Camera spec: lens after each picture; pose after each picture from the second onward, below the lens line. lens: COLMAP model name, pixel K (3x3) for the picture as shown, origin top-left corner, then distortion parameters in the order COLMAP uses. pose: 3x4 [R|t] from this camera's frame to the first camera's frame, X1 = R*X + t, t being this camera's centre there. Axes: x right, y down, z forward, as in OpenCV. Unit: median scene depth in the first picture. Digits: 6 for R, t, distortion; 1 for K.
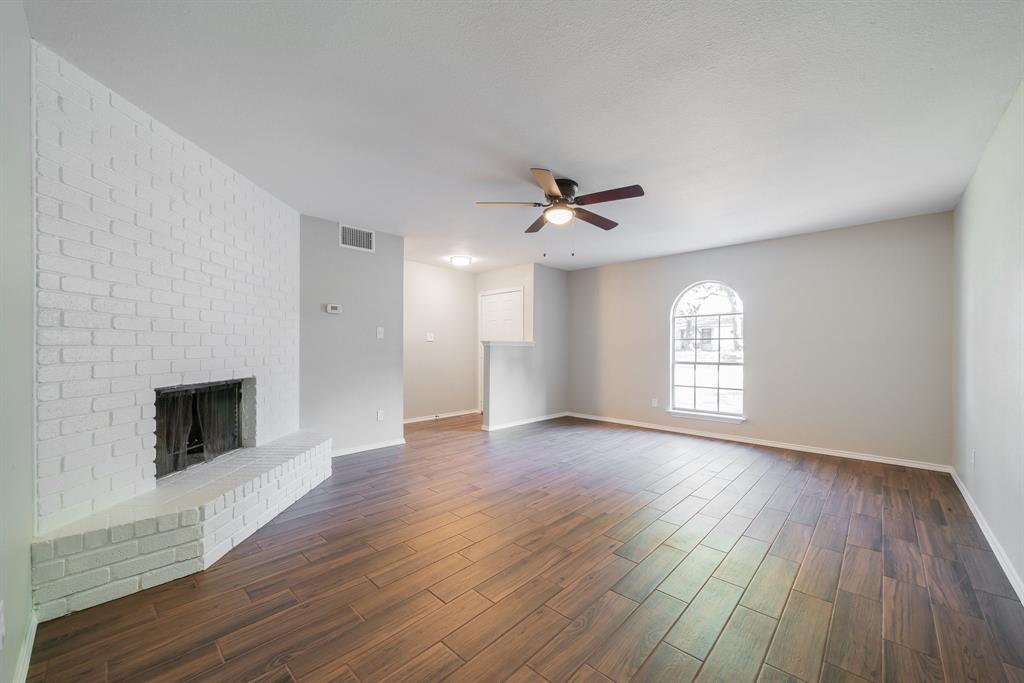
lens RADIAL K [[394.0, 0, 510.4], [0, 394.0, 350.7], [0, 0, 1]] dist [-0.001294, -0.000031]
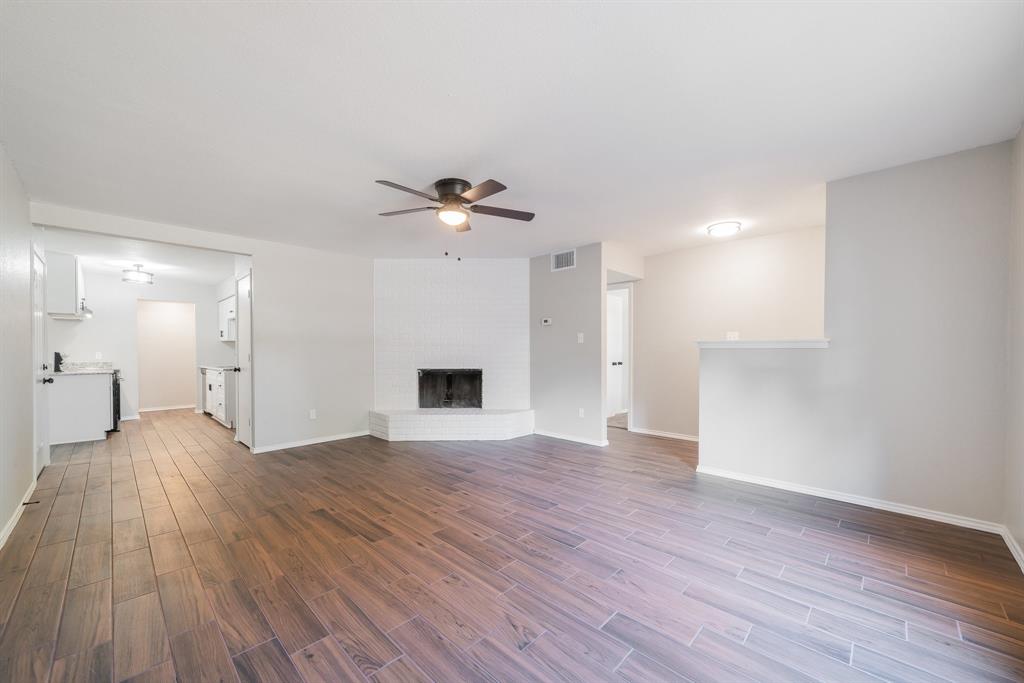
lens RADIAL K [[394.0, 0, 510.4], [0, 394.0, 350.7], [0, 0, 1]] dist [-0.001294, -0.000031]
pose [[-0.010540, -0.000369, -0.999944, 0.874273], [-0.003677, 0.999993, -0.000330, -0.009459], [0.999938, 0.003674, -0.010542, 0.911968]]
